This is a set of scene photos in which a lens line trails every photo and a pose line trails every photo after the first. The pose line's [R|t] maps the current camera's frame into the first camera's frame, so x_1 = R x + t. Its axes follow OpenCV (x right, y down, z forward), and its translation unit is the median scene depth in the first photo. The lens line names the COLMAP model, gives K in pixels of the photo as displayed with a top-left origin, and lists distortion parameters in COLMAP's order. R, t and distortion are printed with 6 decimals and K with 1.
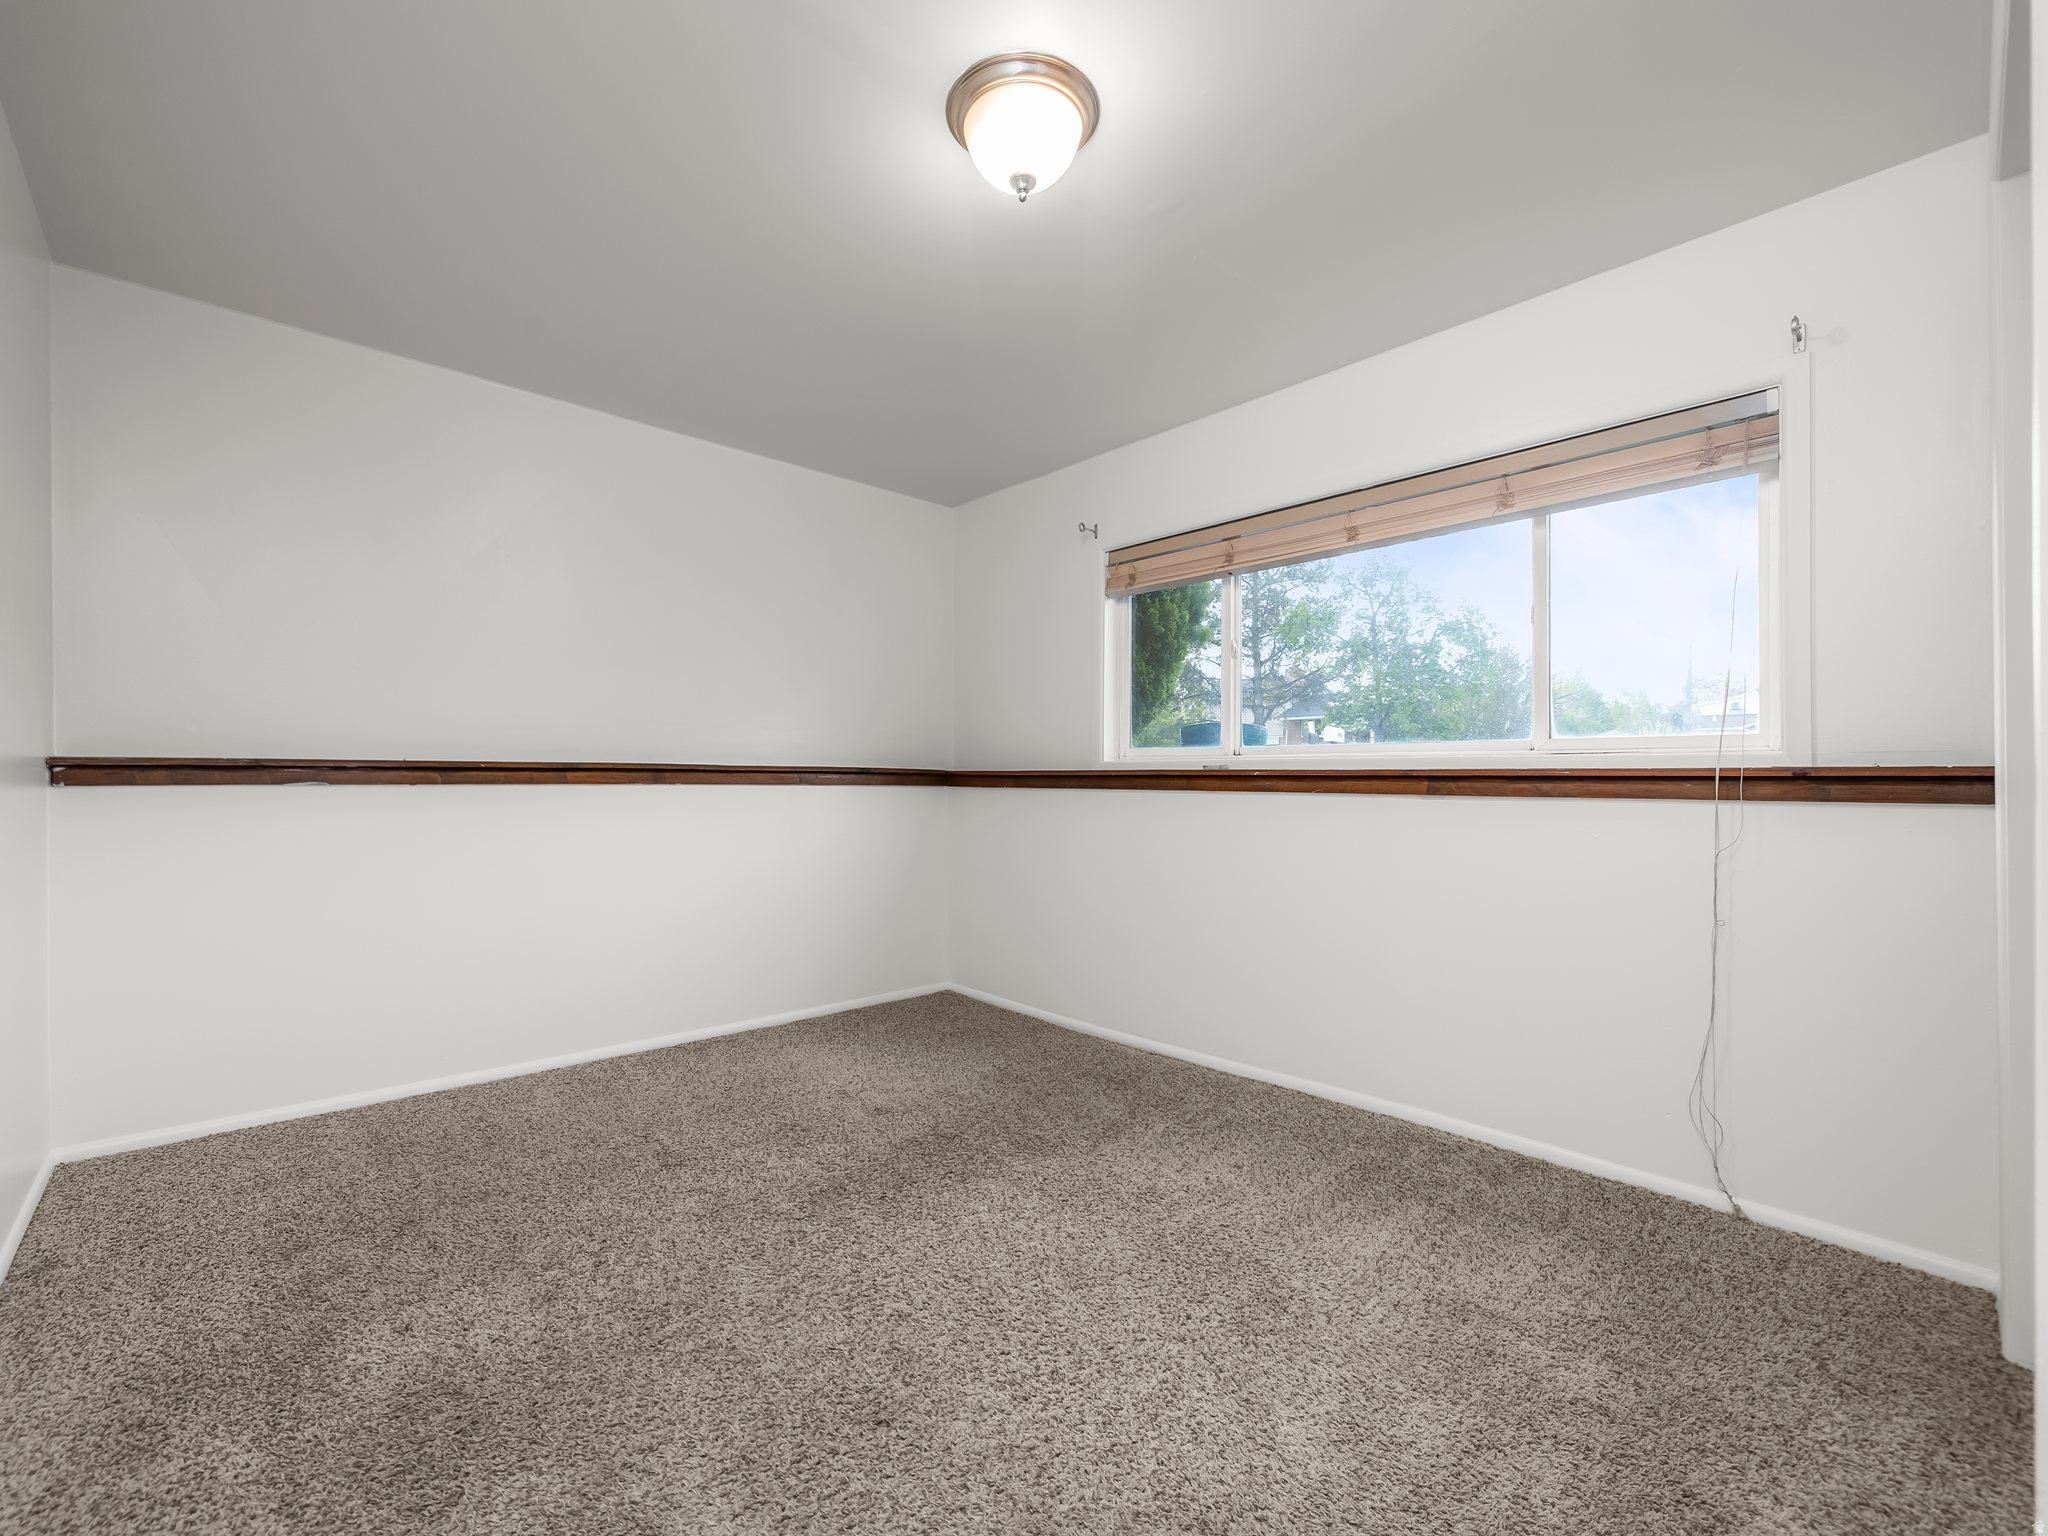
lens RADIAL K [[857.6, 0, 1015.7], [0, 857.6, 775.1], [0, 0, 1]] dist [-0.001633, -0.000135]
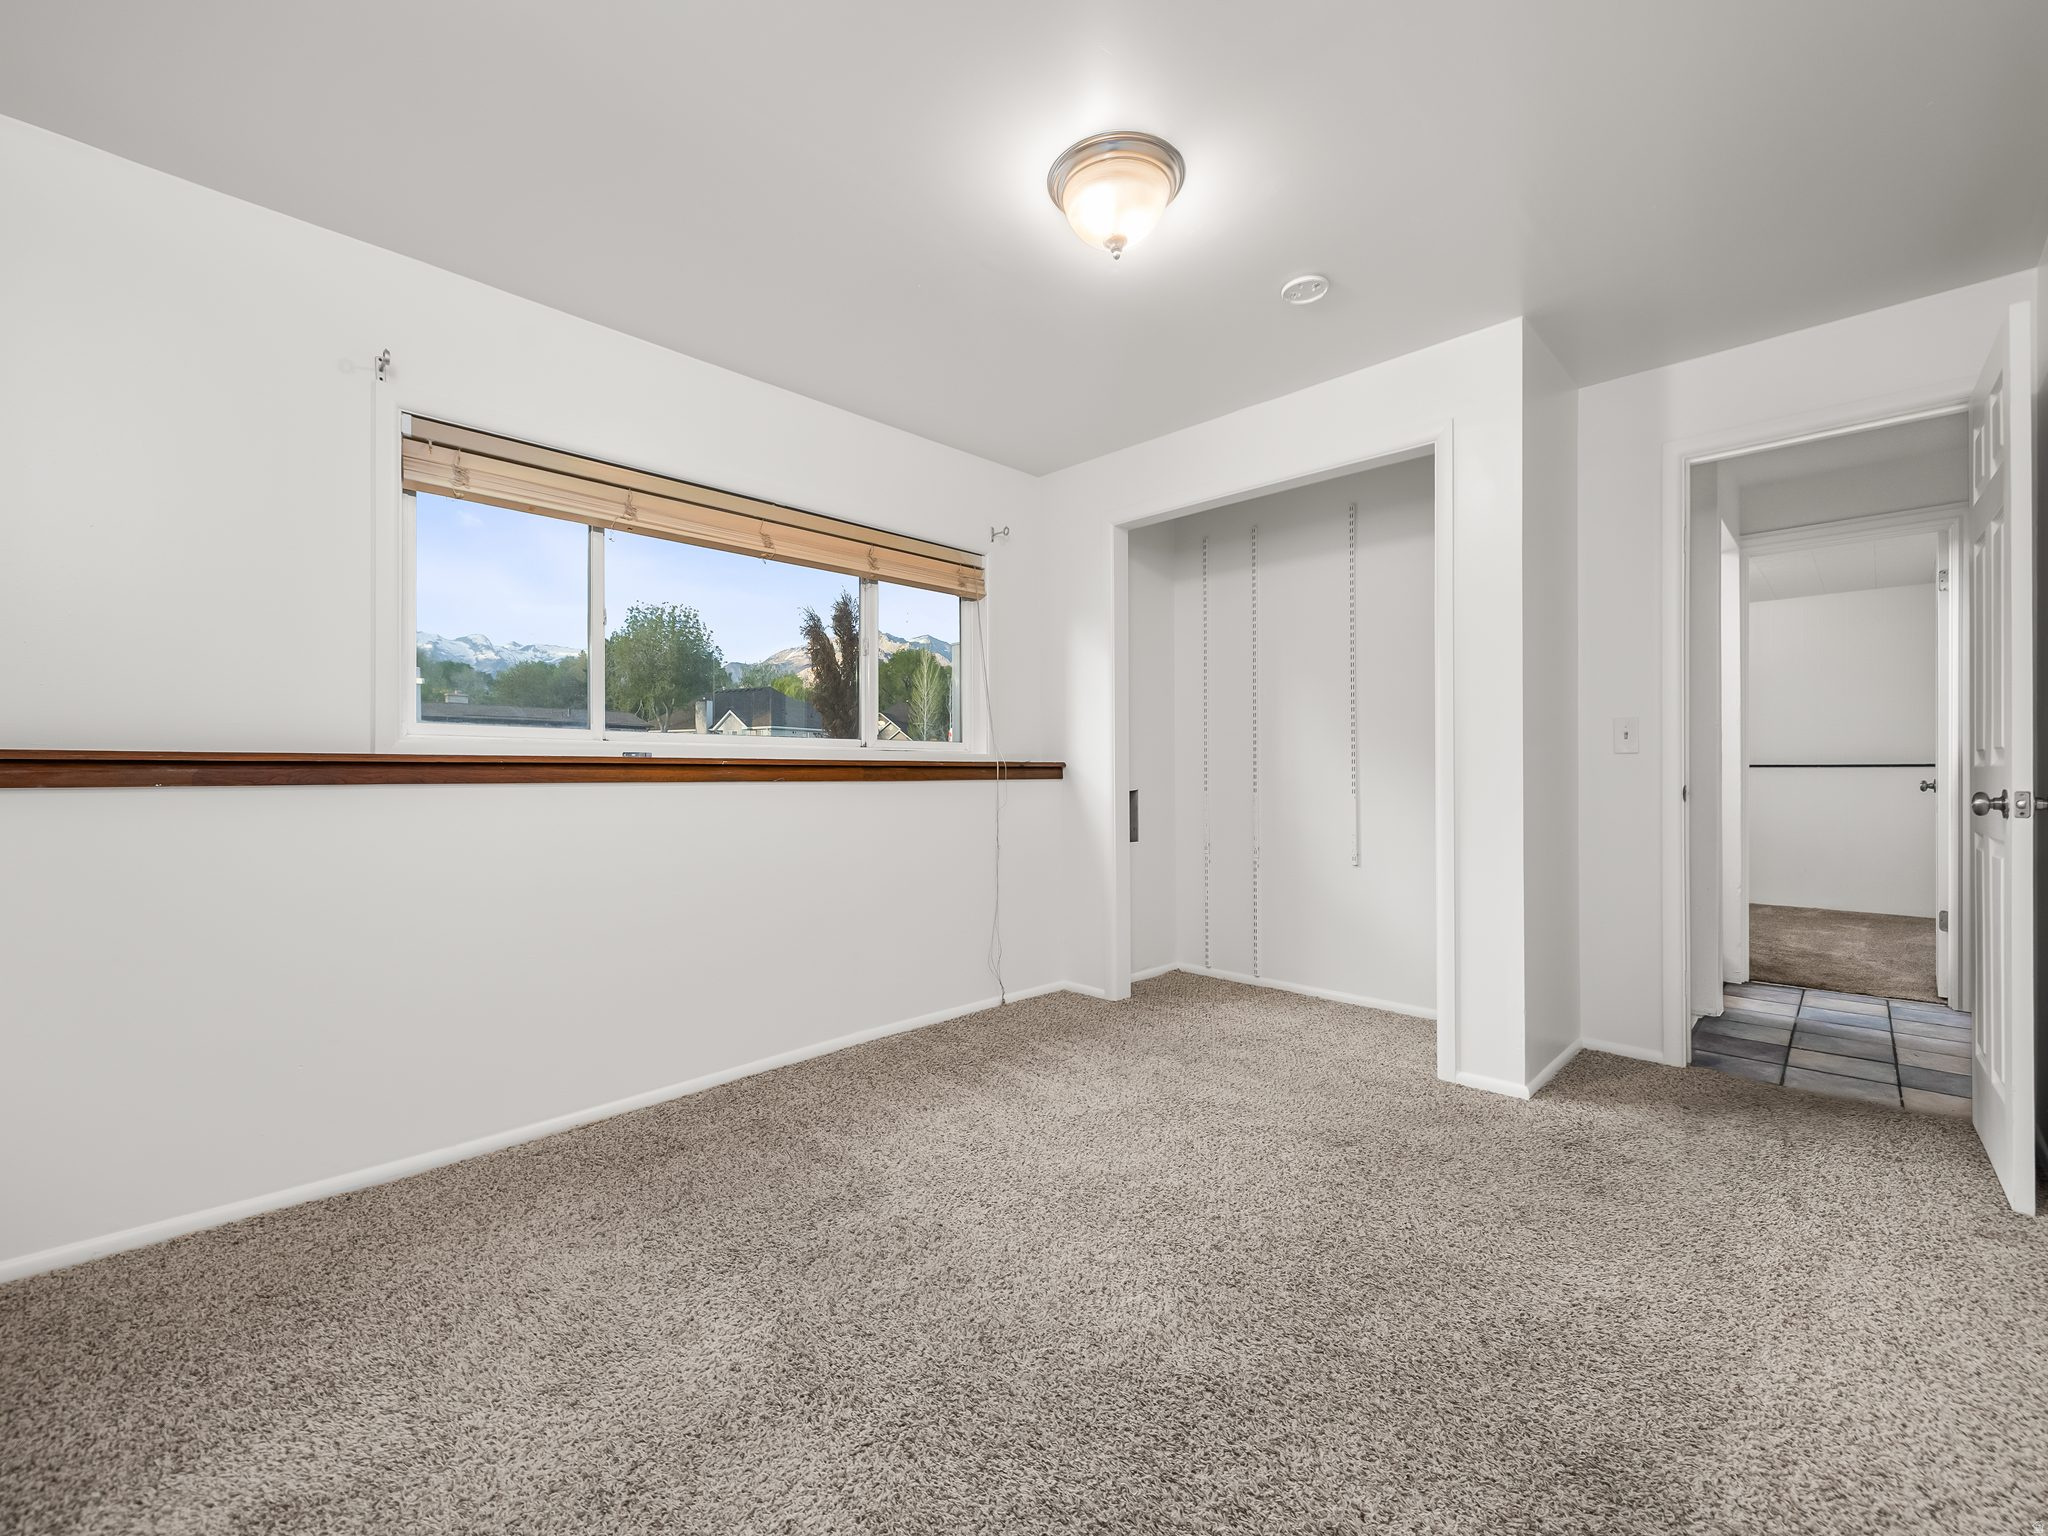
lens RADIAL K [[857.6, 0, 1017.0], [0, 857.6, 761.0], [0, 0, 1]] dist [-0.001633, -0.000135]
pose [[-0.035574, 0.003975, 0.999359, -0.883691], [-0.005494, 0.999976, -0.004173, -0.002215], [-0.999352, -0.005639, -0.035551, 0.913726]]
